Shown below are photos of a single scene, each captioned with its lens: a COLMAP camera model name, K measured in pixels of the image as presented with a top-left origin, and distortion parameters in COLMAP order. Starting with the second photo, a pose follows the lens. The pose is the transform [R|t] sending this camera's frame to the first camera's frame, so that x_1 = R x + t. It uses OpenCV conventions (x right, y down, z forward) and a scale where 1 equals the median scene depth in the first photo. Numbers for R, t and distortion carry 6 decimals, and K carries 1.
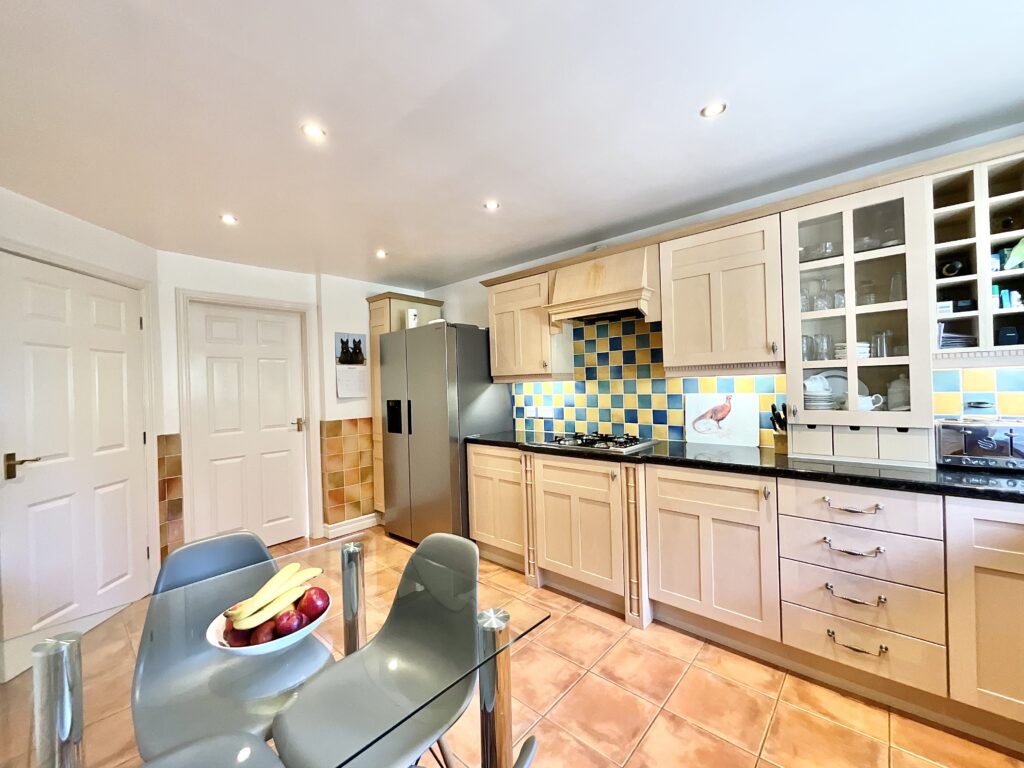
lens RADIAL K [[416.3, 0, 517.3], [0, 416.3, 384.4], [0, 0, 1]] dist [0.001657, 0.001286]
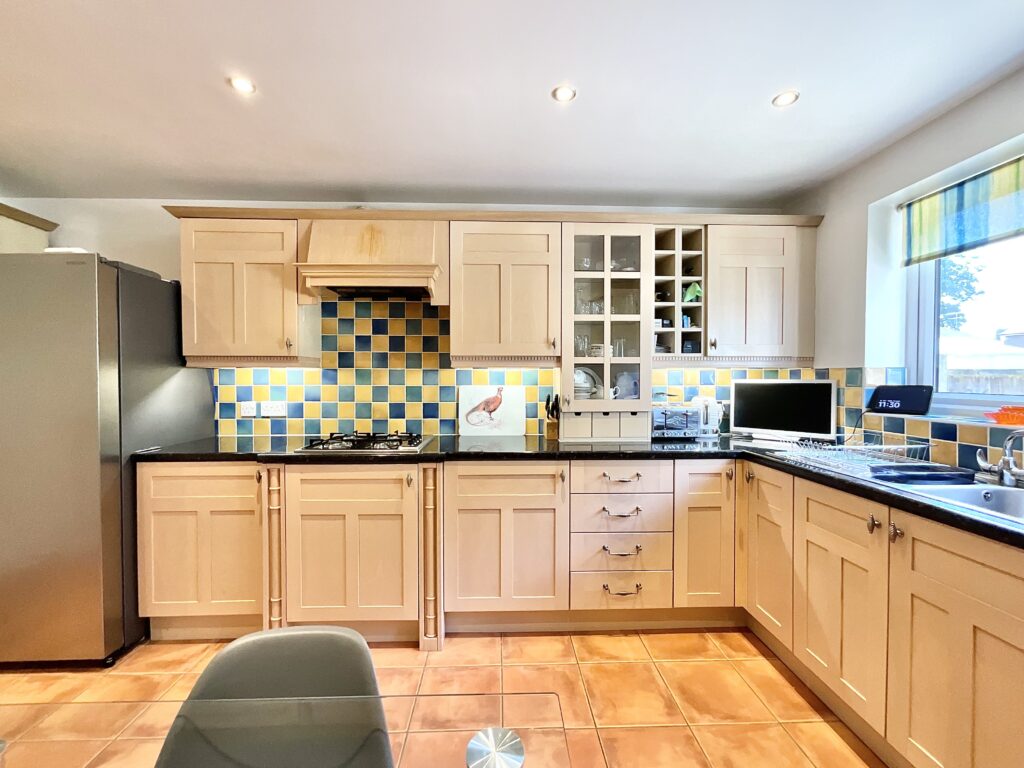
lens RADIAL K [[416.3, 0, 510.2], [0, 416.3, 384.3], [0, 0, 1]] dist [0.001657, 0.001286]
pose [[0.727253, 0.018290, 0.686125, -0.220446], [-0.021232, 0.999766, -0.004146, 0.026972], [-0.686041, -0.011553, 0.727472, 0.276869]]
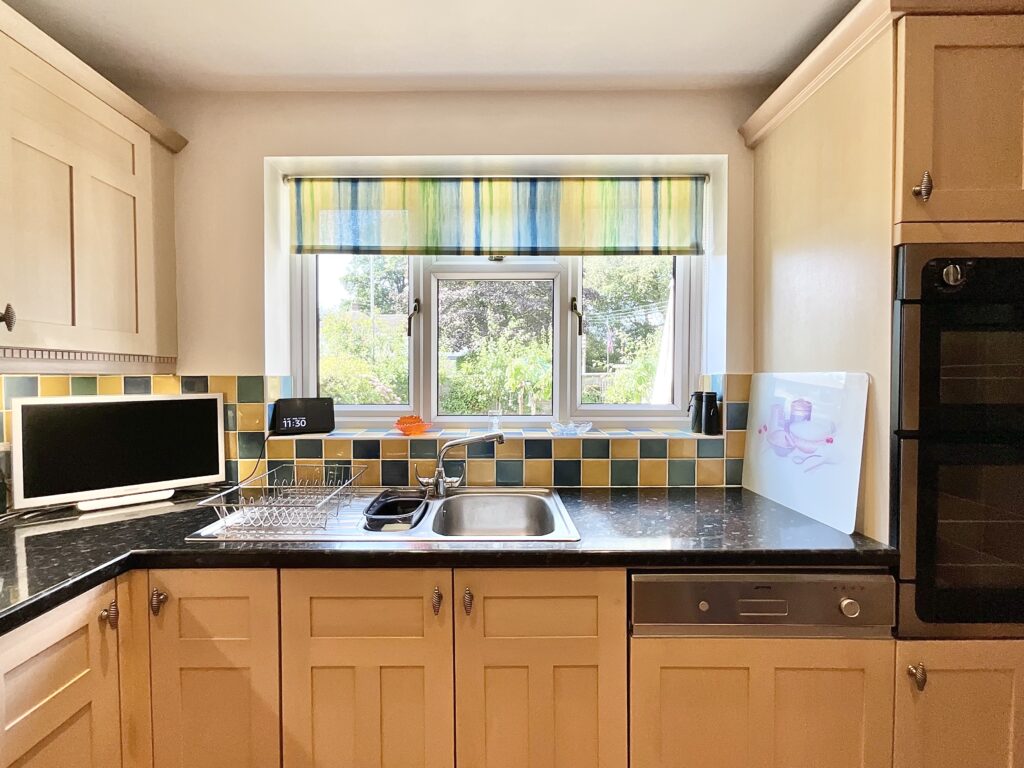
lens RADIAL K [[451.8, 0, 502.6], [0, 451.8, 384.3], [0, 0, 1]] dist [-0.005801, 0.000318]
pose [[-0.659710, 0.014368, 0.751383, 0.203581], [0.022675, 0.999743, 0.000791, -0.011599], [-0.751178, 0.017559, -0.659866, 0.633078]]
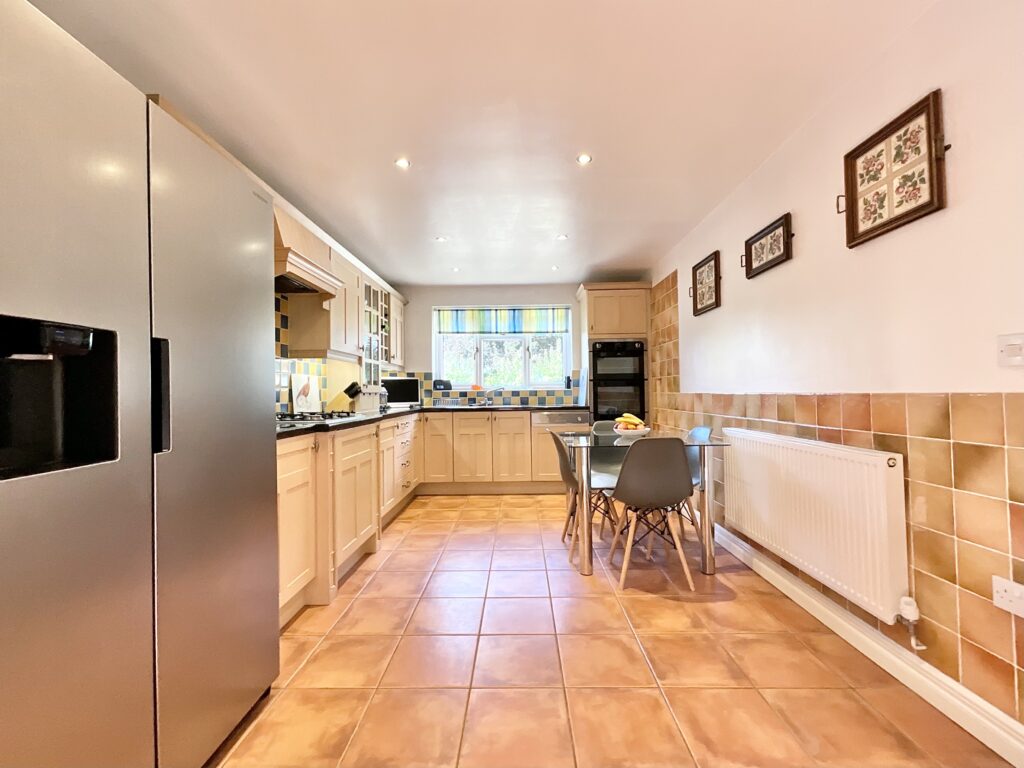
lens RADIAL K [[416.3, 0, 516.0], [0, 416.3, 385.1], [0, 0, 1]] dist [0.001657, 0.001286]
pose [[-0.649006, 0.049653, 0.759161, -1.065723], [0.031617, 0.998766, -0.038295, 0.146604], [-0.760126, -0.000851, -0.649776, 1.621810]]
